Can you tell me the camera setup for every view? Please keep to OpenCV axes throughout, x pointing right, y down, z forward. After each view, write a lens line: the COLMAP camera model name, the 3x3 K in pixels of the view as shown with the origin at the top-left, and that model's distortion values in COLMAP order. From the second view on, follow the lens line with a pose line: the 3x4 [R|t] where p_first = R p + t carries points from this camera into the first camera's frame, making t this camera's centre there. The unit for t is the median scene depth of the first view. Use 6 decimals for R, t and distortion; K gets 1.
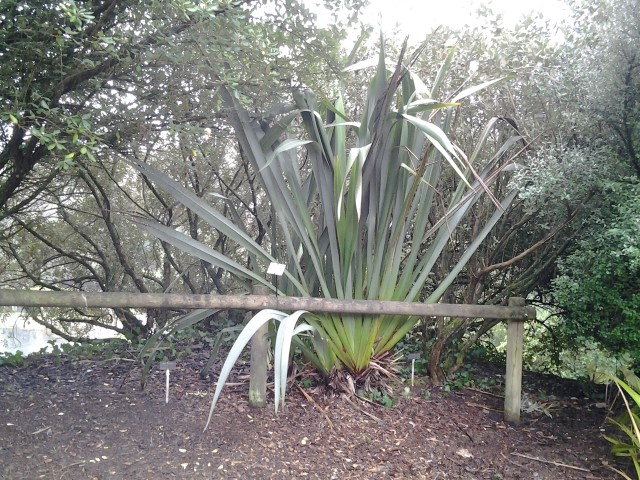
lens RADIAL K [[571.6, 0, 330.6], [0, 571.6, 240.0], [0, 0, 1]] dist [0.004761, -0.010867]
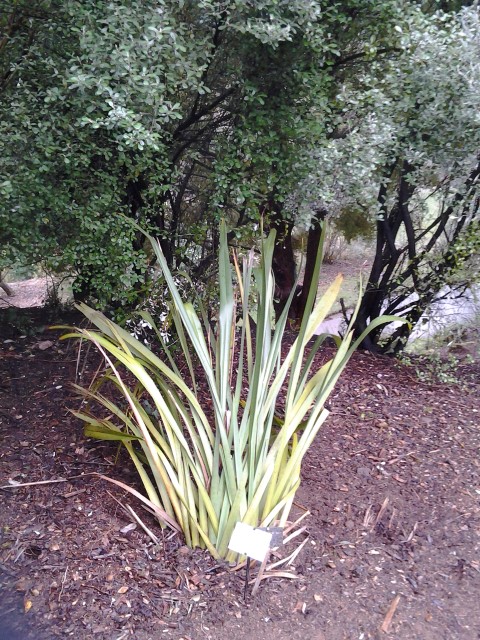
lens RADIAL K [[572.6, 0, 240.0], [0, 572.6, 320.0], [0, 0, 1]] dist [-0.007089, -0.006569]
pose [[0.668125, -0.217666, 0.711499, 0.142279], [-0.015785, 0.951891, 0.306030, 0.026838], [-0.743882, -0.215697, 0.632546, 0.422377]]
